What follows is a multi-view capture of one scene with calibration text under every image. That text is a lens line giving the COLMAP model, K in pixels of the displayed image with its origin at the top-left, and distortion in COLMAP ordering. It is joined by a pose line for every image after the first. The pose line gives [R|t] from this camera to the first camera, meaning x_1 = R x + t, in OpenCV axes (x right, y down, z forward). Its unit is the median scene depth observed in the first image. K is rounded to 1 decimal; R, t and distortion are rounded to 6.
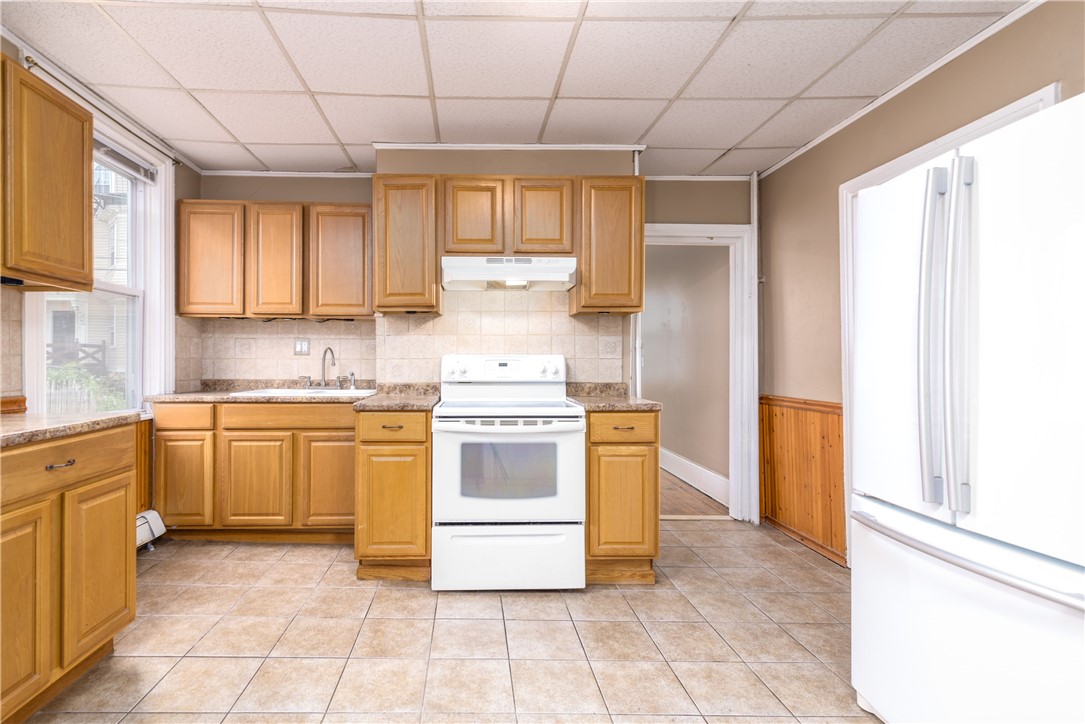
lens RADIAL K [[513.1, 0, 481.4], [0, 513.1, 357.7], [0, 0, 1]] dist [0.018577, -0.000033]
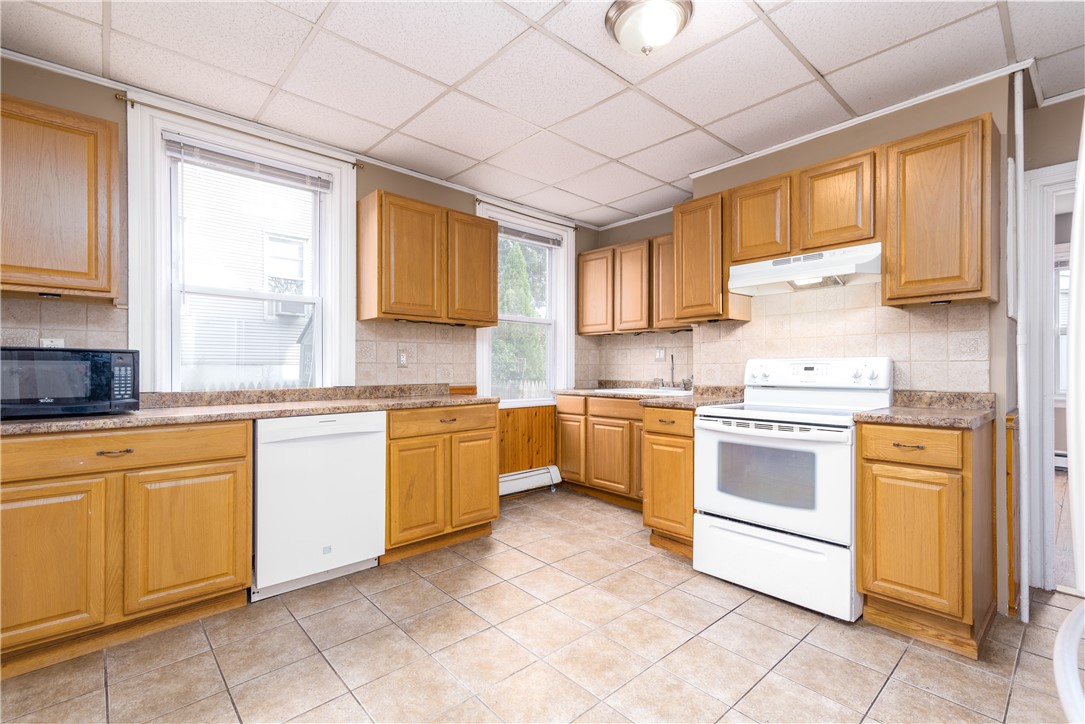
lens RADIAL K [[486.3, 0, 545.1], [0, 486.3, 365.4], [0, 0, 1]] dist [0.021894, -0.000136]
pose [[0.658580, -0.006699, -0.752481, 0.435970], [0.008473, 0.999963, -0.001486, 0.005254], [0.752463, -0.005398, 0.658613, 0.048564]]
